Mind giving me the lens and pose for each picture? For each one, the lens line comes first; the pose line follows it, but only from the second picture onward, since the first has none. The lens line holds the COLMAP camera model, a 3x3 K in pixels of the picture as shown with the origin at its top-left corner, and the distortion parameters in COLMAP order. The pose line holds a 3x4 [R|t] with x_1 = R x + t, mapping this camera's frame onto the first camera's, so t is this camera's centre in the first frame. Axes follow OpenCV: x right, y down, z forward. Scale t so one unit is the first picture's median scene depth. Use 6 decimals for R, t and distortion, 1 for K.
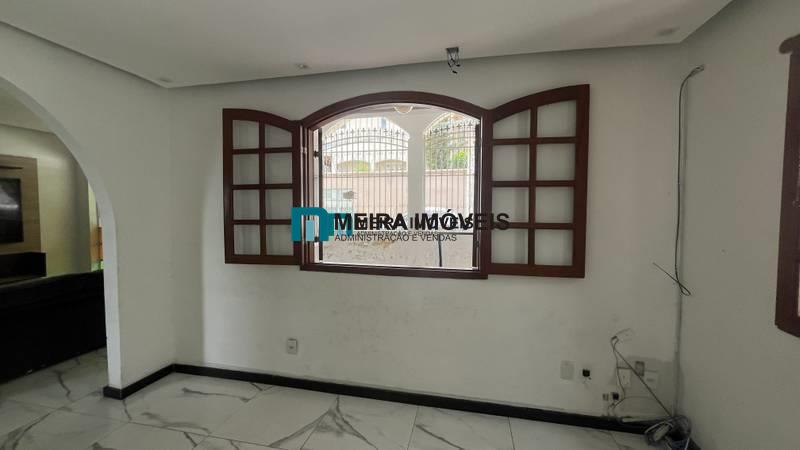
lens RADIAL K [[325.4, 0, 401.9], [0, 325.4, 224.1], [0, 0, 1]] dist [0.000268, -0.000273]
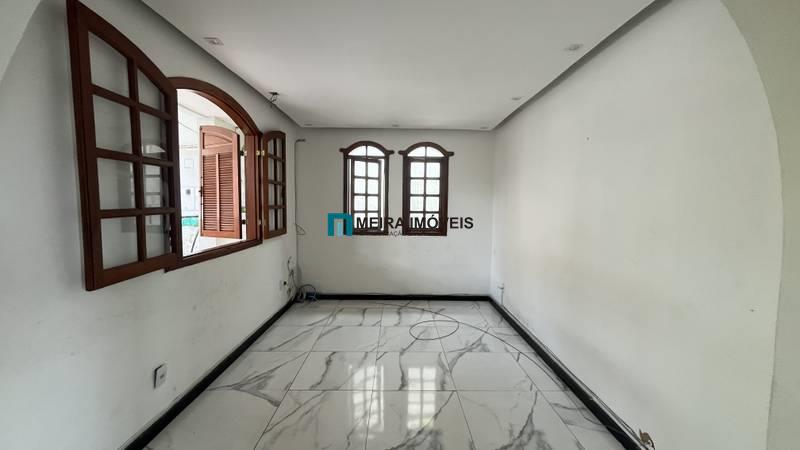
lens RADIAL K [[325.4, 0, 400.6], [0, 325.4, 223.3], [0, 0, 1]] dist [0.000268, -0.000273]
pose [[-0.226747, -0.065952, 0.971718, -1.292323], [0.035857, 0.996463, 0.075999, -0.015663], [-0.973294, 0.052076, -0.223580, 0.669667]]
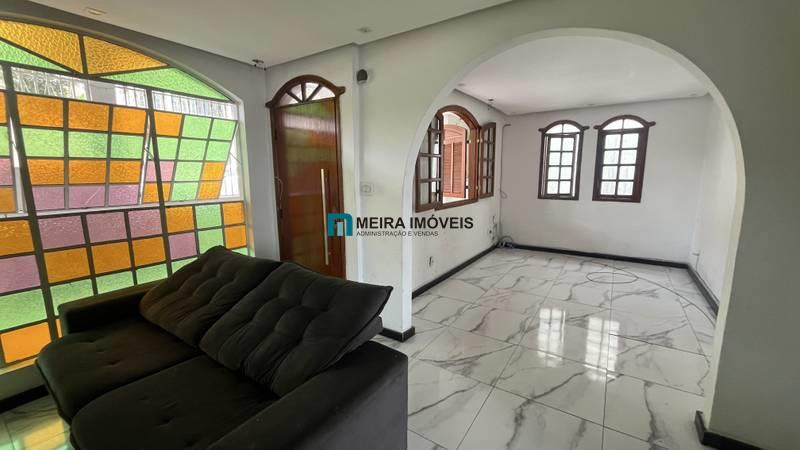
lens RADIAL K [[325.4, 0, 400.5], [0, 325.4, 224.6], [0, 0, 1]] dist [0.000268, -0.000273]
pose [[0.363994, -0.154193, 0.918549, -1.962875], [0.054907, 0.988039, 0.144100, -0.028782], [-0.929781, -0.002017, 0.368107, 0.629913]]
